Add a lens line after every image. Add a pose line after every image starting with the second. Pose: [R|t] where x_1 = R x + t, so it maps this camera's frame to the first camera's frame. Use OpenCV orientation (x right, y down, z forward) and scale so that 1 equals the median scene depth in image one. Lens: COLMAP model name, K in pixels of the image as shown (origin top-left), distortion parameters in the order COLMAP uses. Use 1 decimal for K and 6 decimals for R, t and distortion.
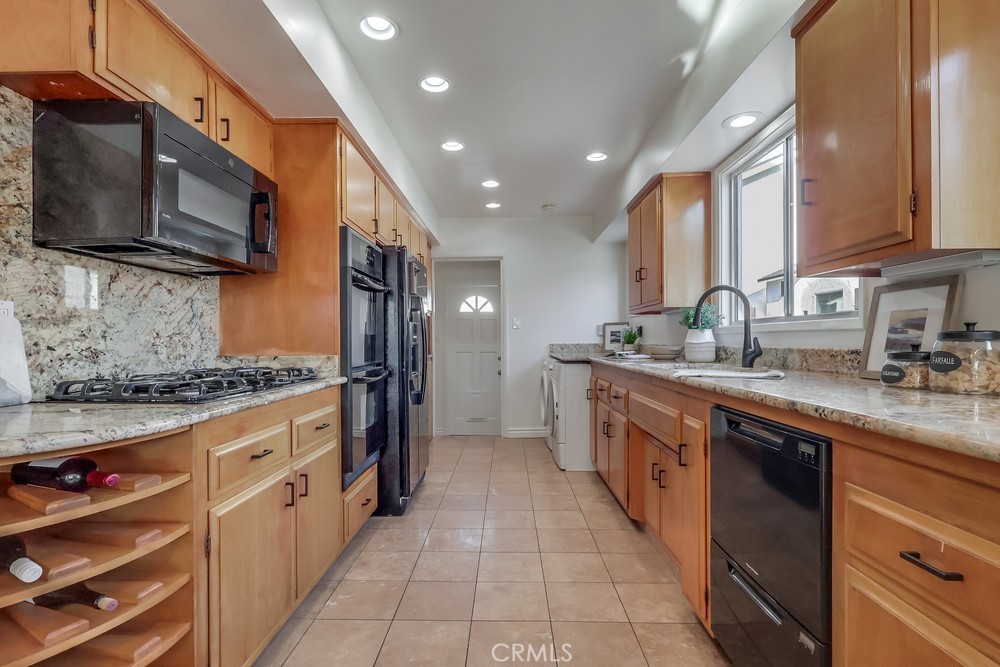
lens RADIAL K [[486.5, 0, 501.2], [0, 486.5, 342.9], [0, 0, 1]] dist [-0.004067, -0.001866]
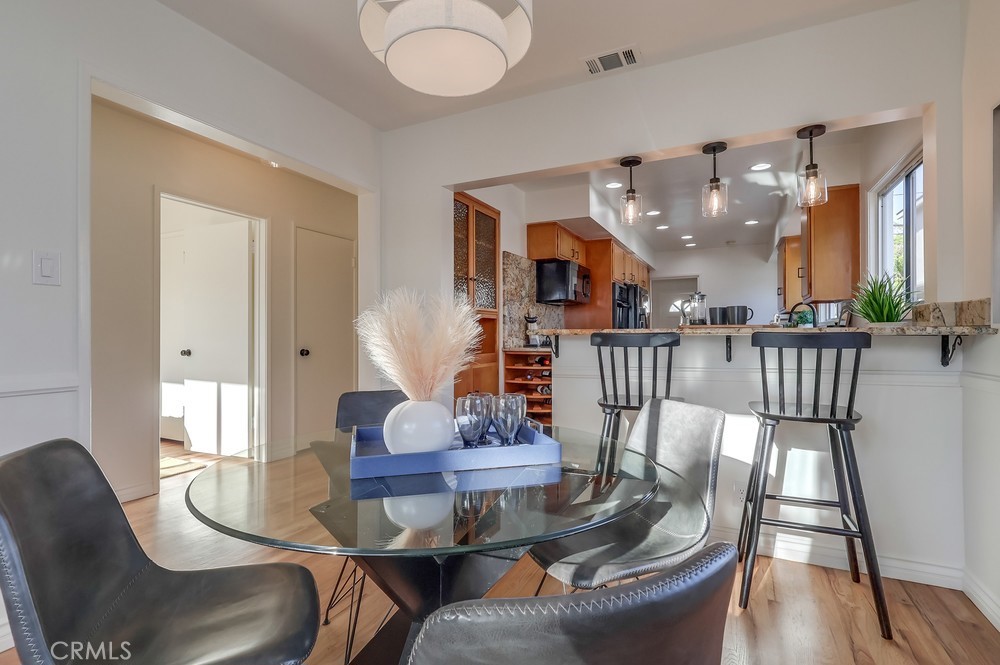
lens RADIAL K [[486.5, 0, 502.4], [0, 486.5, 339.7], [0, 0, 1]] dist [-0.004067, -0.001866]
pose [[0.909411, 0.003649, -0.415882, 0.189762], [-0.000975, 0.999977, 0.006642, 0.029635], [0.415897, -0.005635, 0.909394, -1.528177]]
